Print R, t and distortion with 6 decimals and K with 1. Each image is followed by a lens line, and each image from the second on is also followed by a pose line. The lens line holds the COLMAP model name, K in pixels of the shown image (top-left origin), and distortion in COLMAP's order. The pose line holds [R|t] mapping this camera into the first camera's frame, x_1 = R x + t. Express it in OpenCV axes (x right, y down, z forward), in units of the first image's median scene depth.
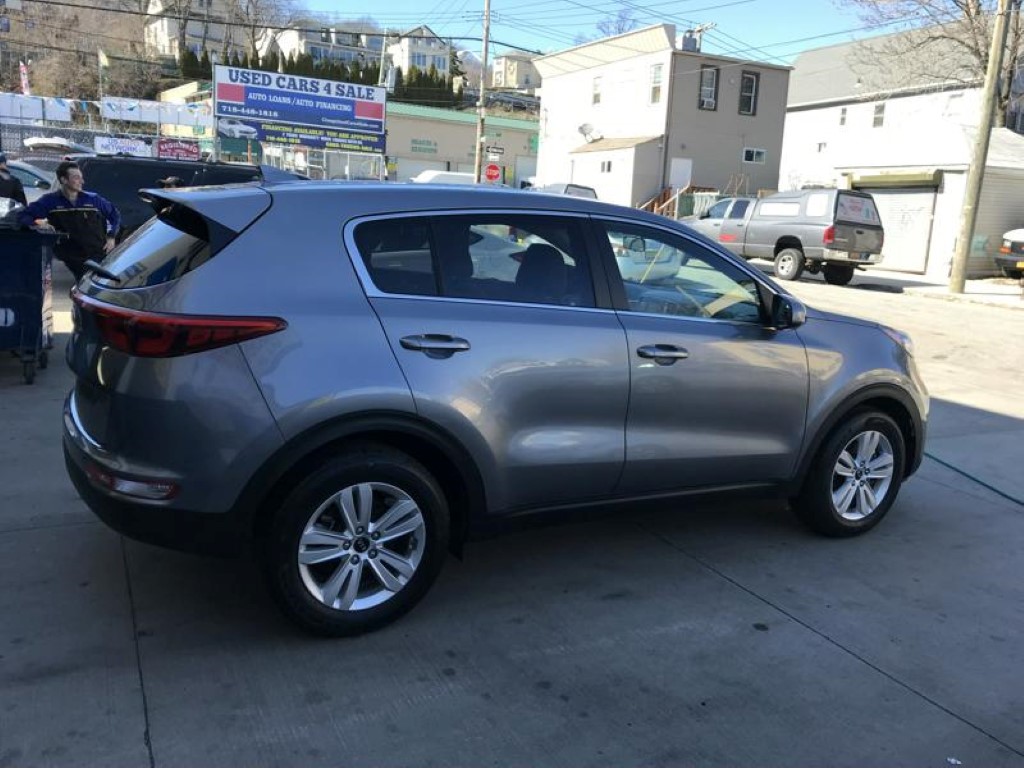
lens RADIAL K [[834.2, 0, 500.9], [0, 834.2, 405.1], [0, 0, 1]] dist [0.015144, 0.002985]
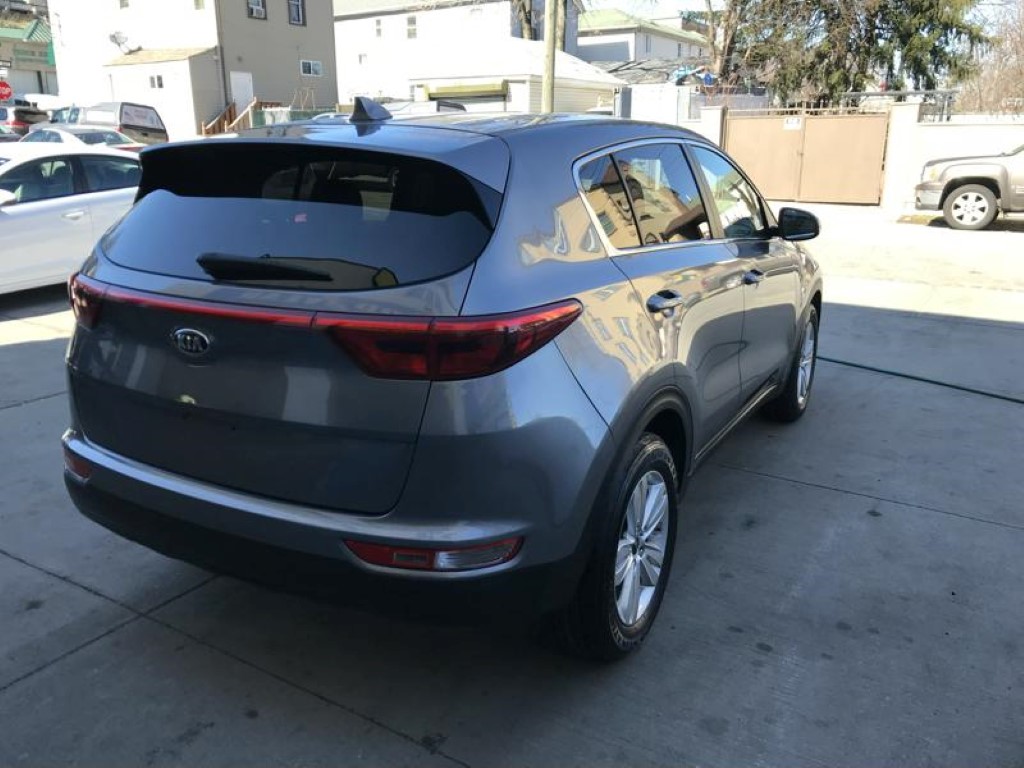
lens RADIAL K [[834.2, 0, 513.8], [0, 834.2, 389.4], [0, 0, 1]] dist [0.015144, 0.002985]
pose [[0.853716, -0.199035, 0.481200, -0.049475], [0.161257, 0.979696, 0.119130, -0.008530], [-0.495141, -0.024106, 0.868478, 0.023845]]
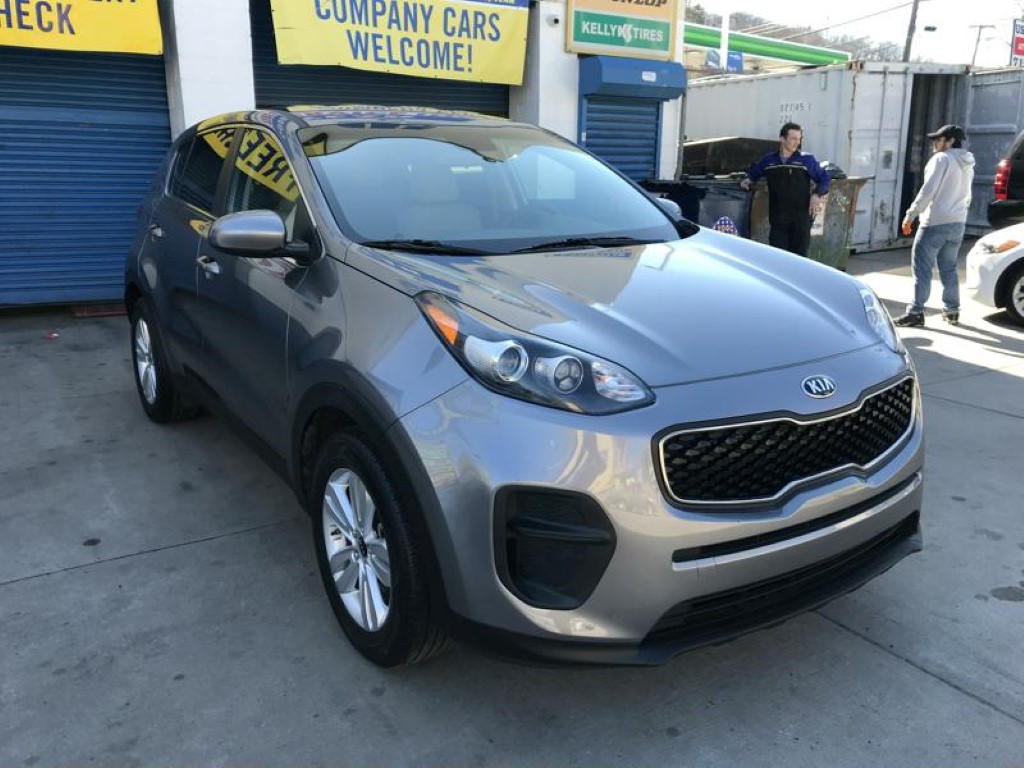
lens RADIAL K [[834.2, 0, 505.4], [0, 834.2, 383.7], [0, 0, 1]] dist [0.015144, 0.002985]
pose [[0.070529, 0.196158, -0.978033, 0.105734], [-0.208106, 0.961793, 0.177894, -0.015509], [0.975560, 0.190988, 0.108656, 0.111408]]
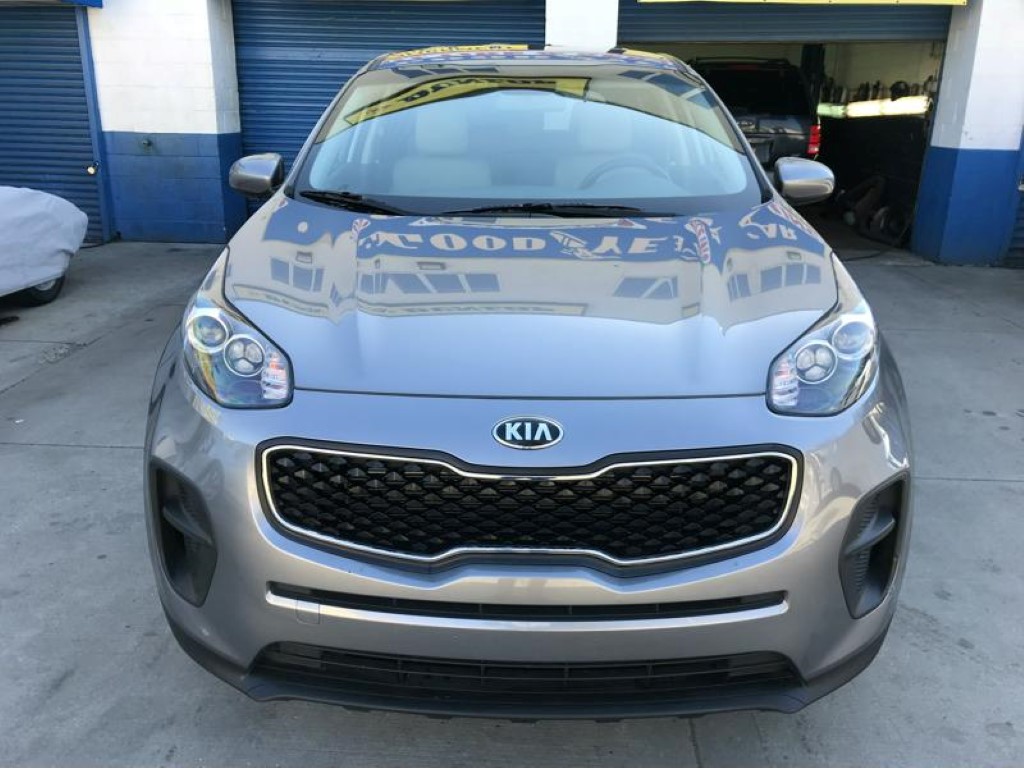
lens RADIAL K [[834.2, 0, 508.6], [0, 834.2, 383.6], [0, 0, 1]] dist [0.015144, 0.002985]
pose [[-0.503528, 0.218687, -0.835844, 0.087582], [-0.221746, 0.902318, 0.369663, -0.026270], [0.835038, 0.371481, -0.405849, 0.150851]]
